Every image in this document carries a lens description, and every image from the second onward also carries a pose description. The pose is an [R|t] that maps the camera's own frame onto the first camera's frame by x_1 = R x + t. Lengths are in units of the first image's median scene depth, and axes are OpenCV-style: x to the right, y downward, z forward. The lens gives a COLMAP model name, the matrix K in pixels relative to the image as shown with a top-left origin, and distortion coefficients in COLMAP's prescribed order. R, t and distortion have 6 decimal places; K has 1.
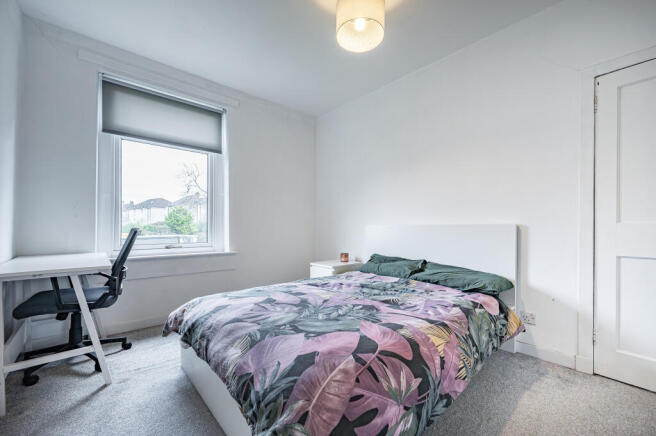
lens RADIAL K [[261.0, 0, 334.5], [0, 261.0, 224.5], [0, 0, 1]] dist [-0.000254, -0.000043]
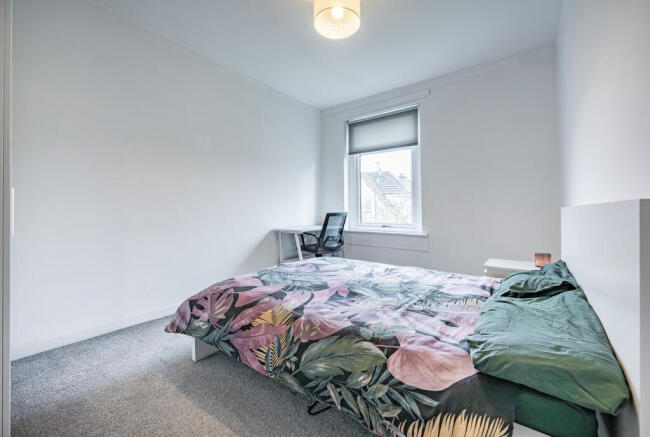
lens RADIAL K [[262.2, 0, 324.9], [0, 262.2, 210.6], [0, 0, 1]] dist [0.000776, 0.000025]
pose [[0.197612, -0.001768, -0.980279, 1.074220], [0.007167, 0.999974, -0.000359, 0.007768], [0.980254, -0.006955, 0.197620, 0.732724]]
